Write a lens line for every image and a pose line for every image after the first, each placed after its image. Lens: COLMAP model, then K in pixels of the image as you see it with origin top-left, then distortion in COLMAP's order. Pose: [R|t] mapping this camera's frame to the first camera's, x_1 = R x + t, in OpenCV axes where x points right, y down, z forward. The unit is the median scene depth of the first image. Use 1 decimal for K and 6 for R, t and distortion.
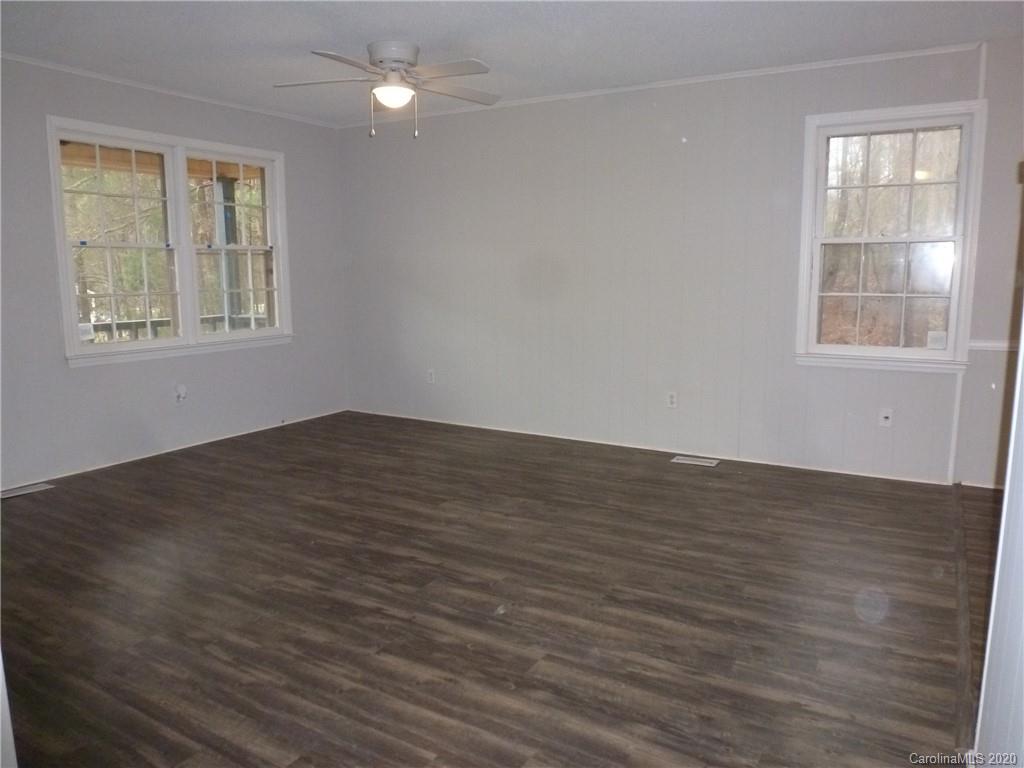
lens RADIAL K [[725.2, 0, 513.6], [0, 725.2, 387.0], [0, 0, 1]] dist [-0.050382, 0.008056]
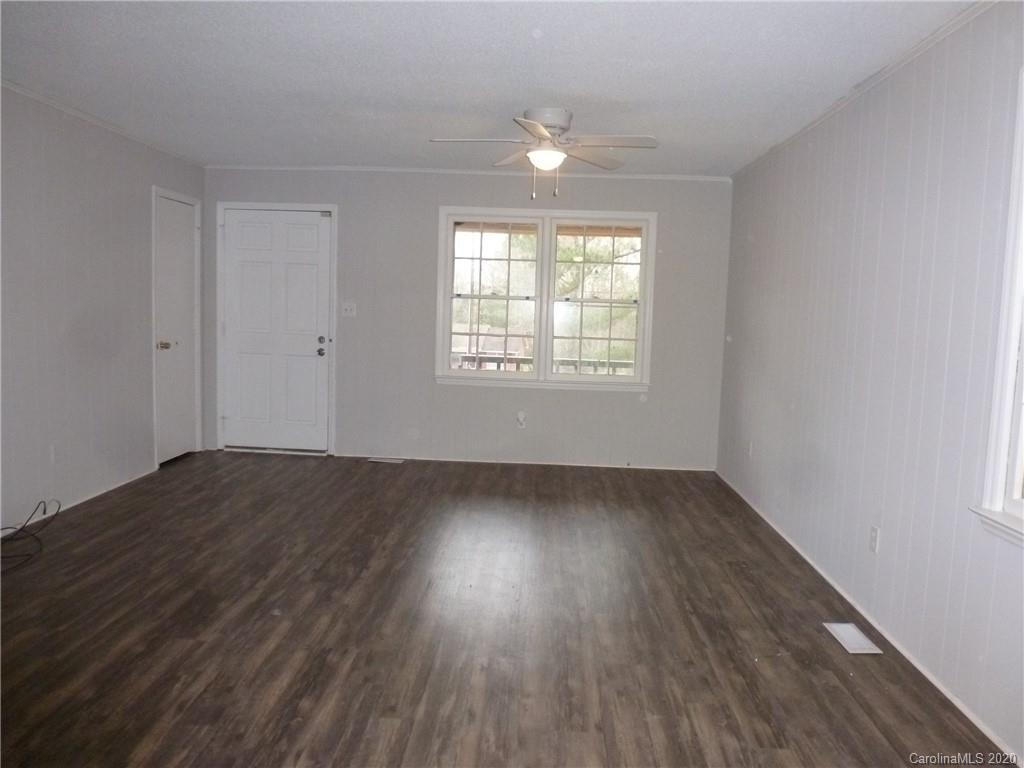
lens RADIAL K [[725.2, 0, 512.1], [0, 725.2, 379.0], [0, 0, 1]] dist [-0.050382, 0.008056]
pose [[0.469160, 0.100870, -0.877333, 1.051538], [-0.172358, 0.984809, 0.021057, -0.138293], [0.866130, 0.141337, 0.479419, 0.670278]]
